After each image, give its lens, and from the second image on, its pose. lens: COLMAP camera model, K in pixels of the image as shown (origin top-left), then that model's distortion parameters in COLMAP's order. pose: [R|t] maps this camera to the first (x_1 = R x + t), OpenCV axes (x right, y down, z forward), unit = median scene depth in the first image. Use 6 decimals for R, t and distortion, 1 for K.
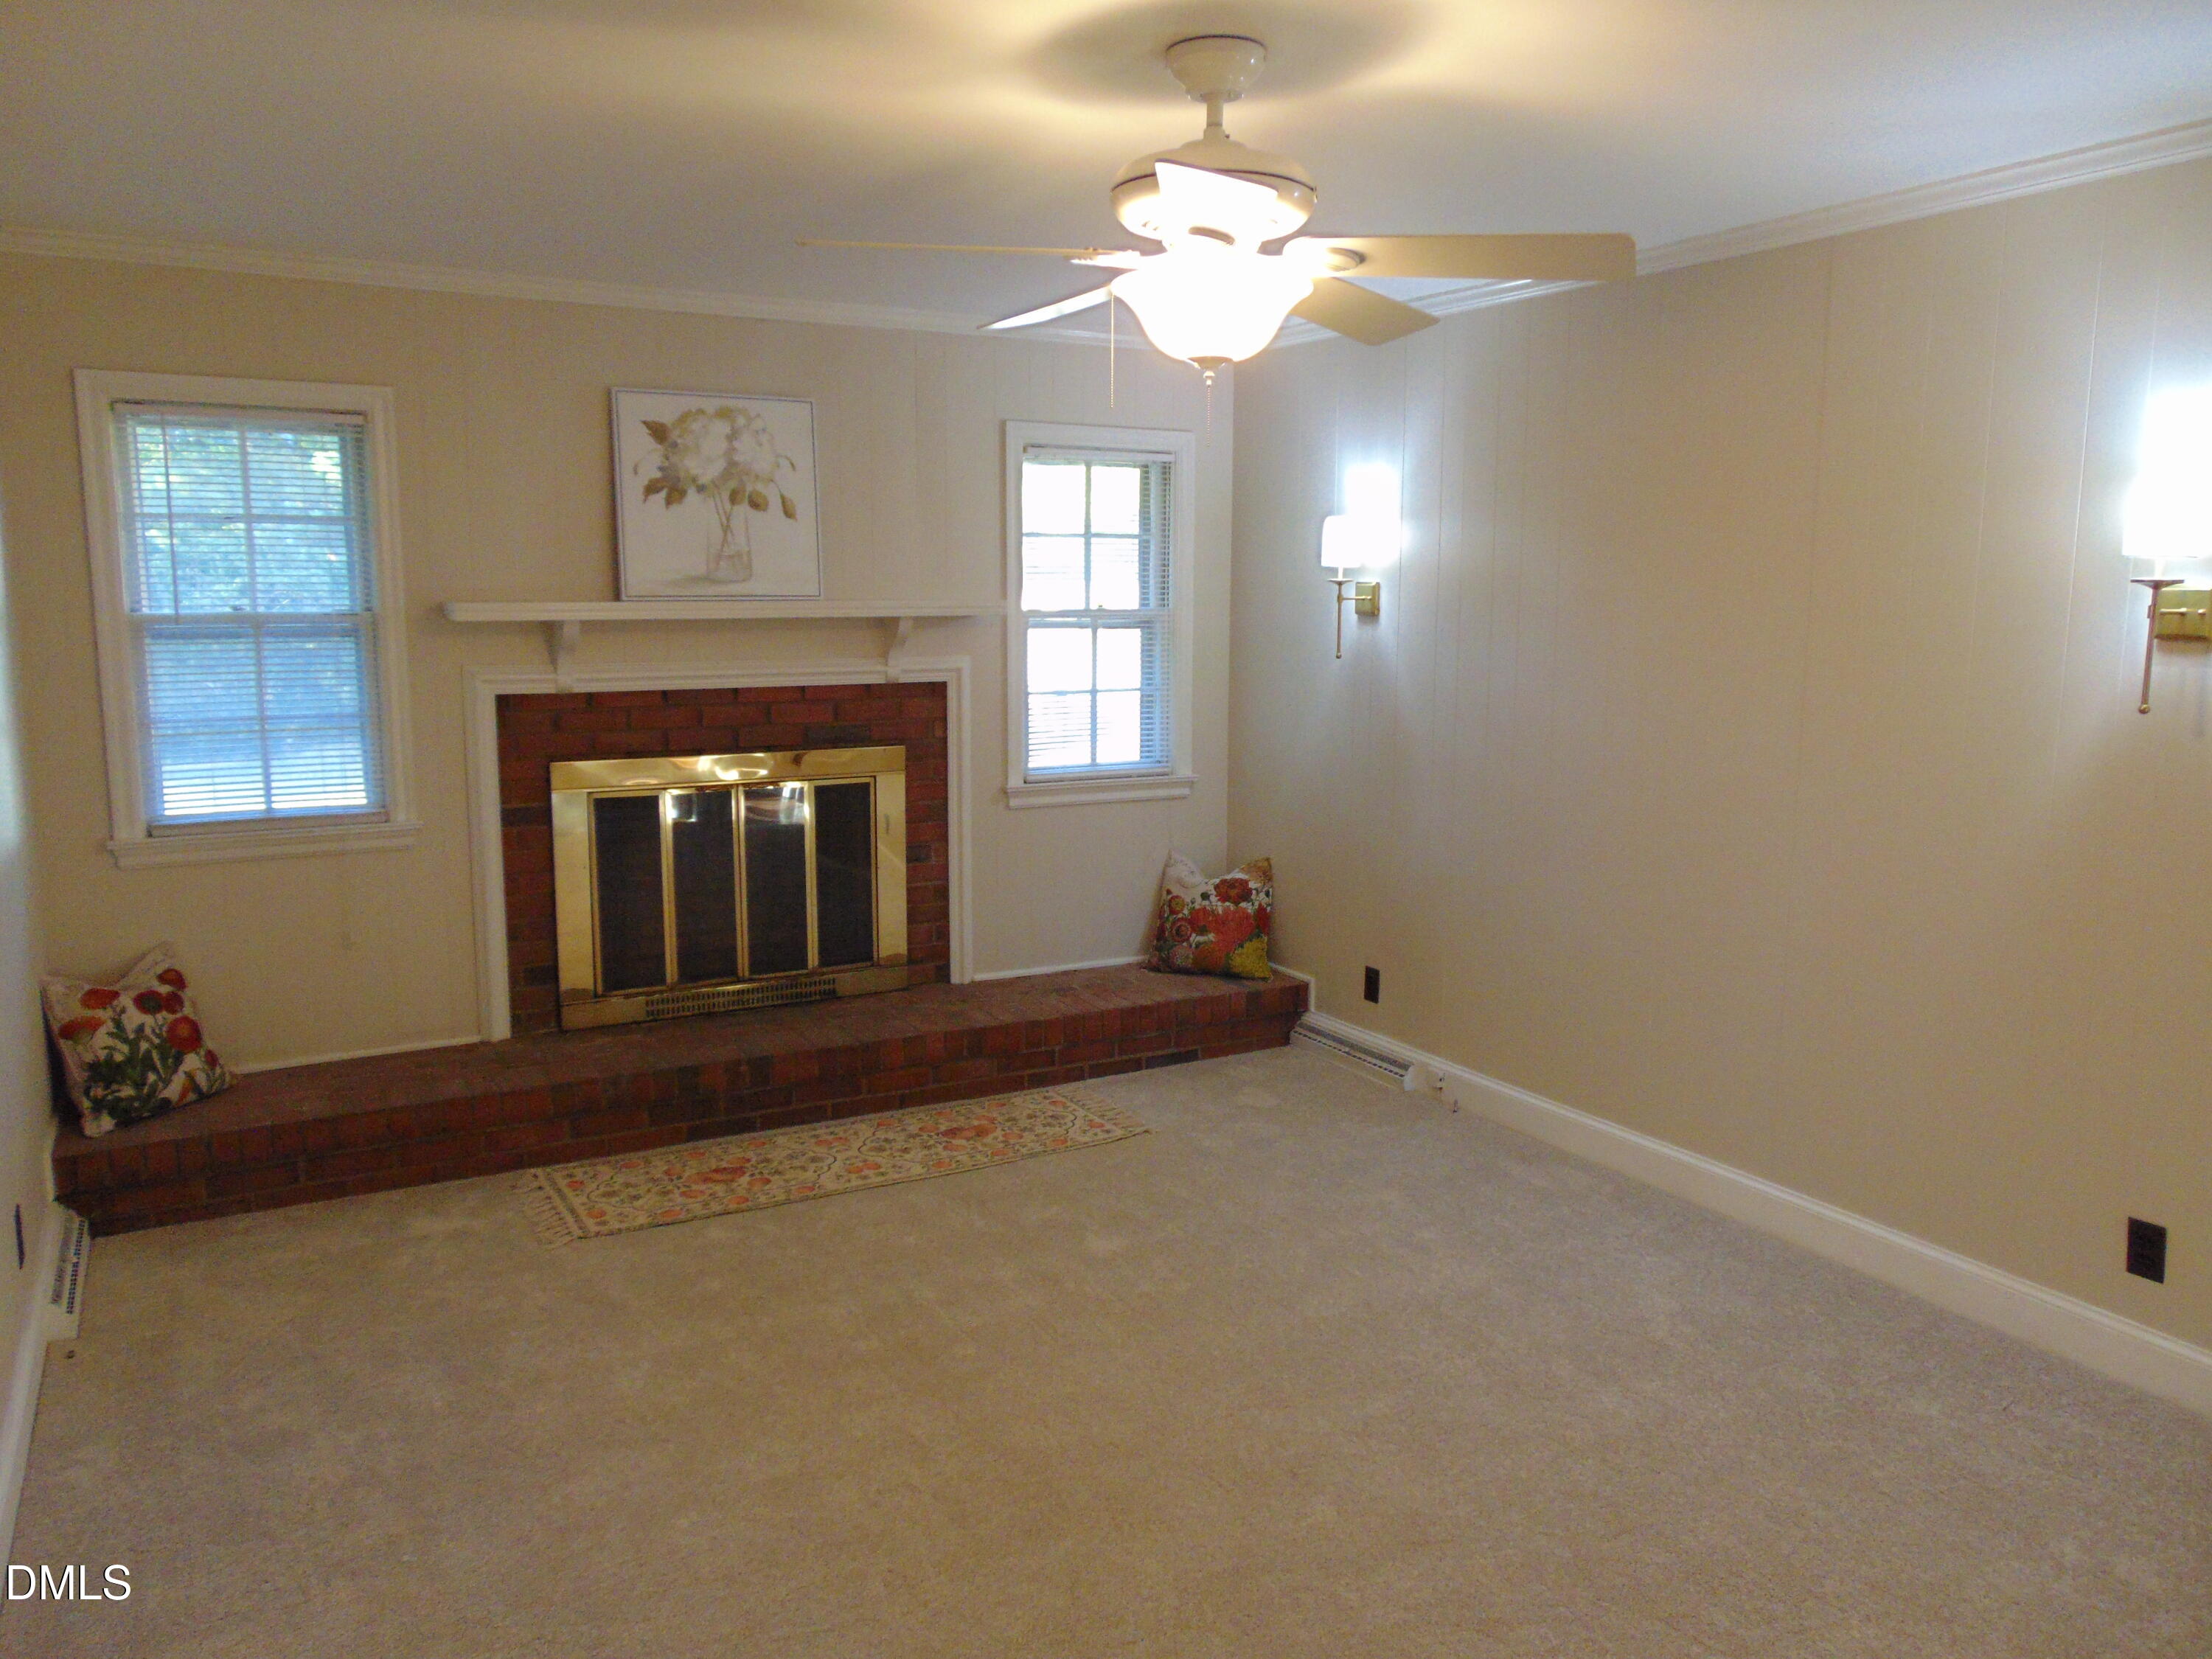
lens RADIAL K [[1653.0, 0, 1107.5], [0, 1653.0, 822.5], [0, 0, 1]] dist [-0.041031, 0.086830]
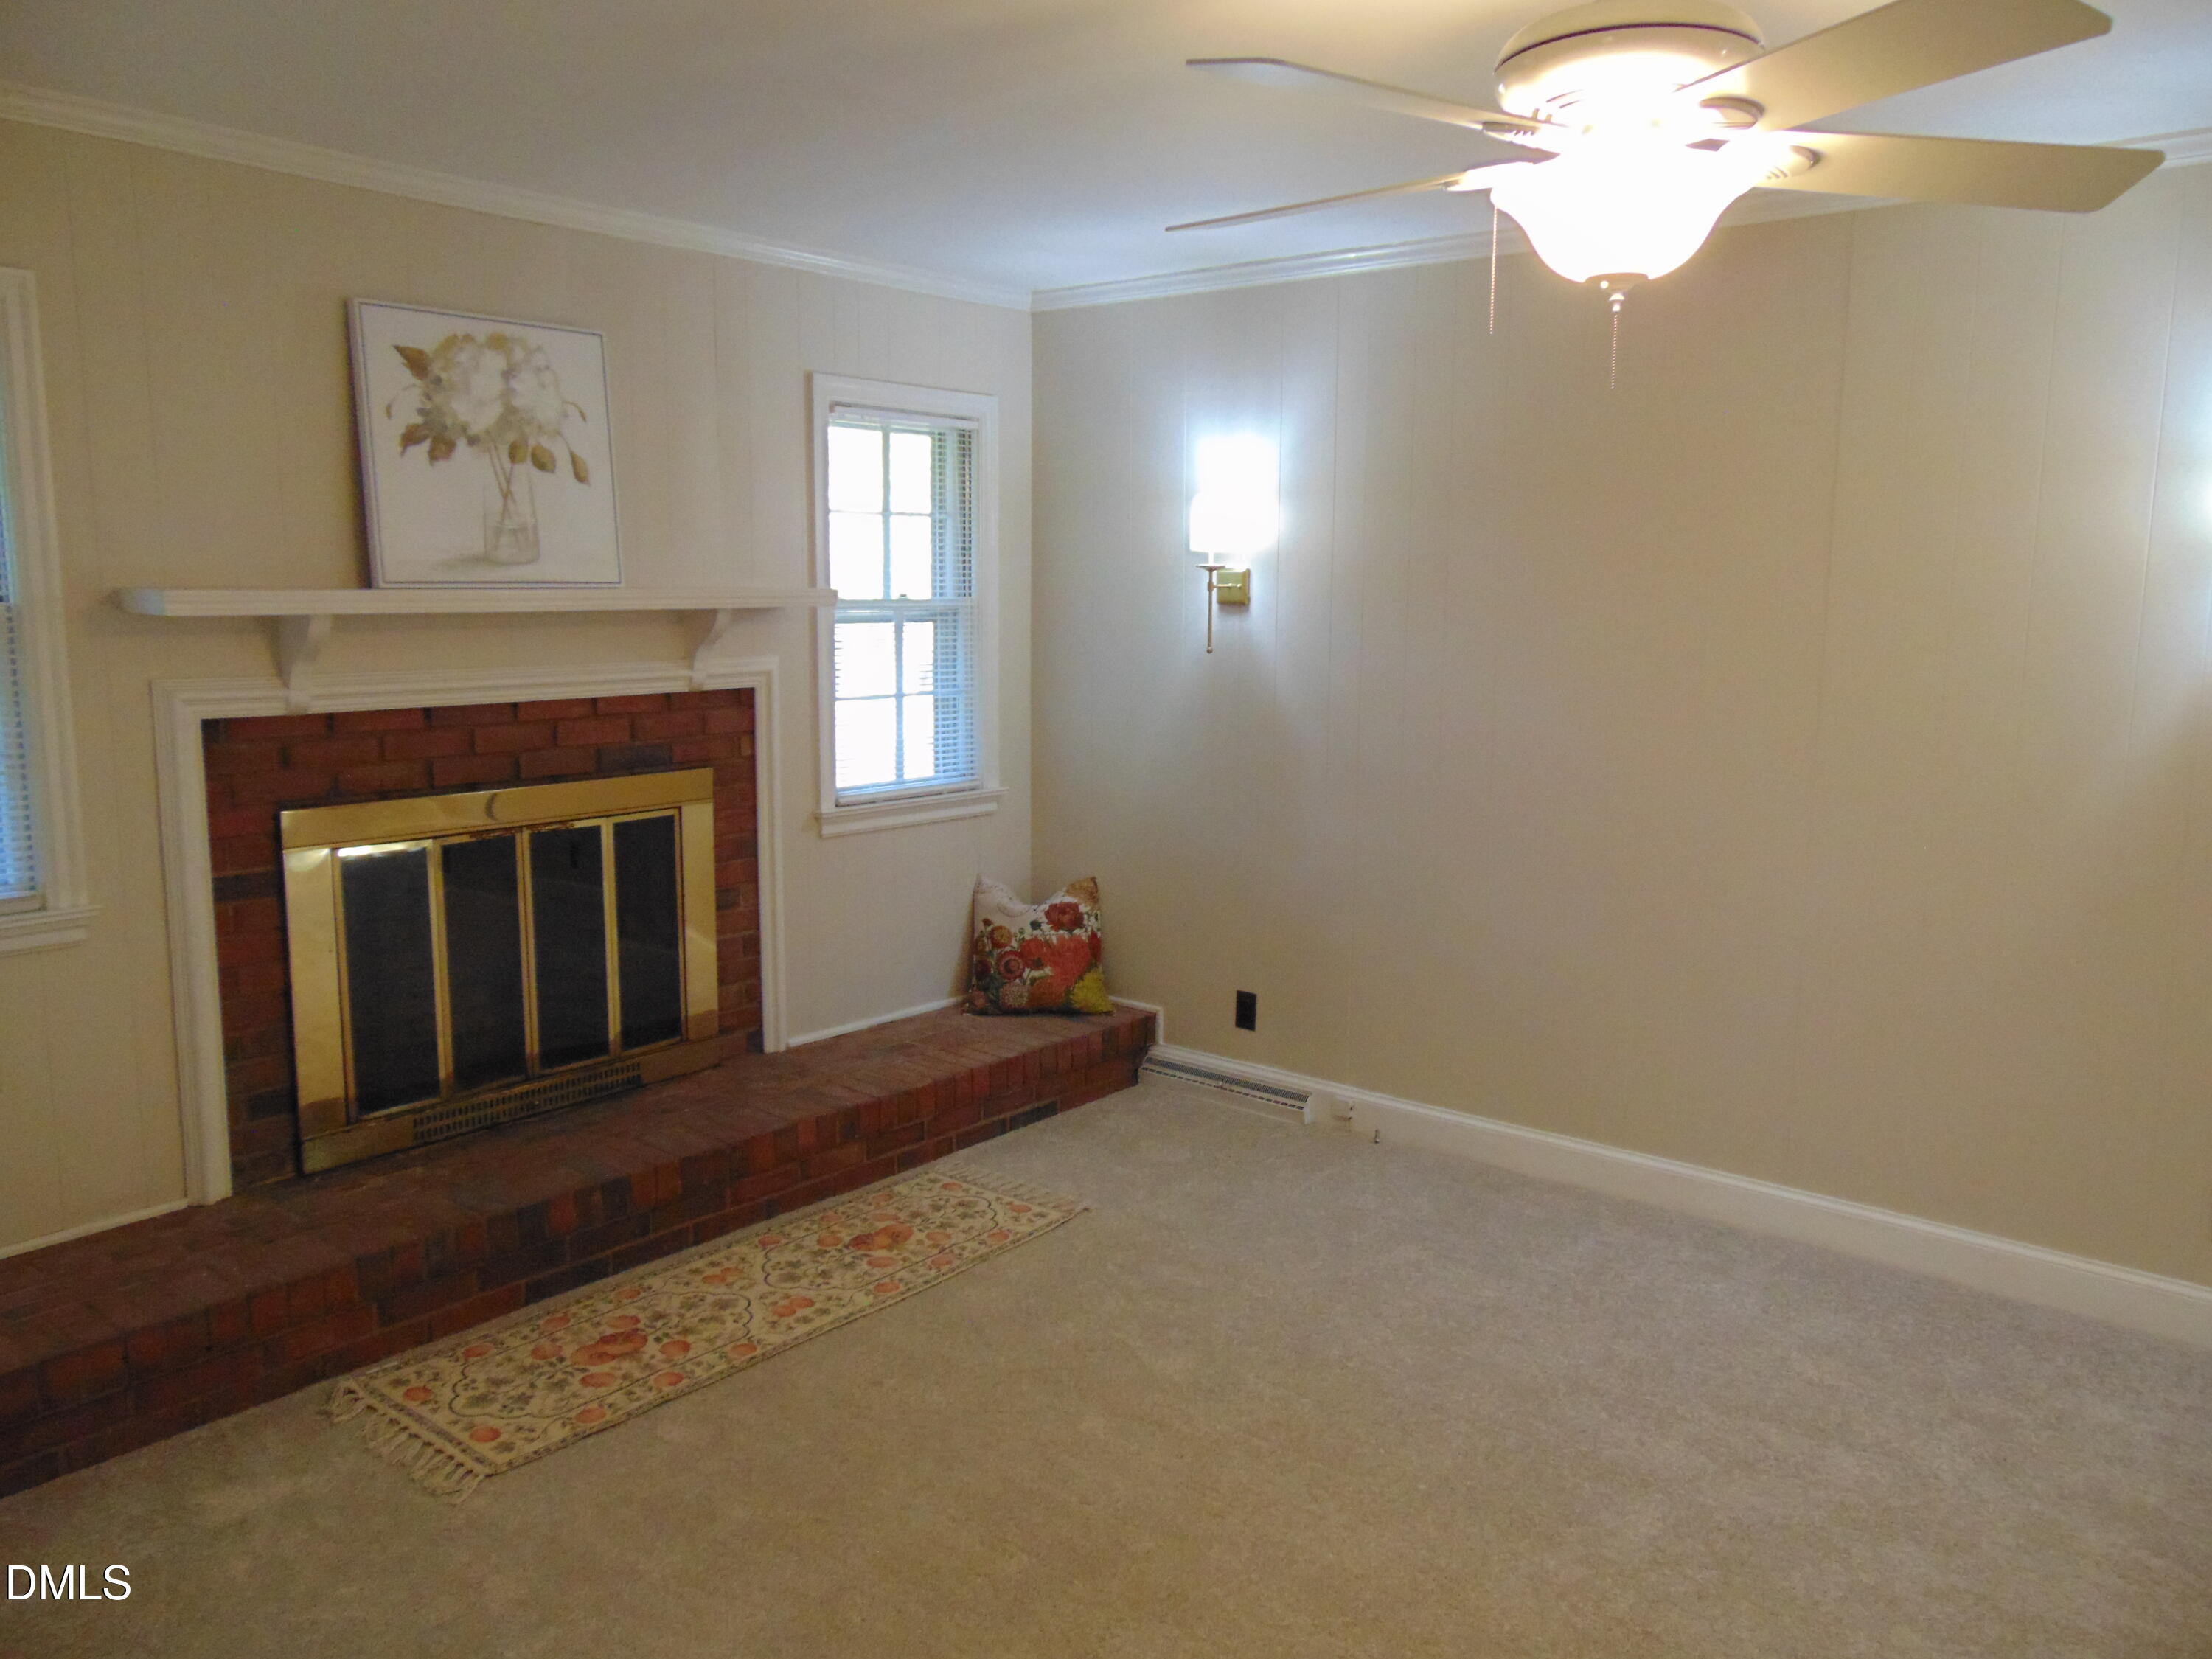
lens RADIAL K [[1653.0, 0, 1107.5], [0, 1653.0, 822.5], [0, 0, 1]] dist [-0.041031, 0.086830]
pose [[0.934948, -0.049167, 0.351362, -0.233739], [0.047667, 0.998780, 0.012924, -0.021528], [-0.351569, 0.004665, 0.936150, 0.178114]]
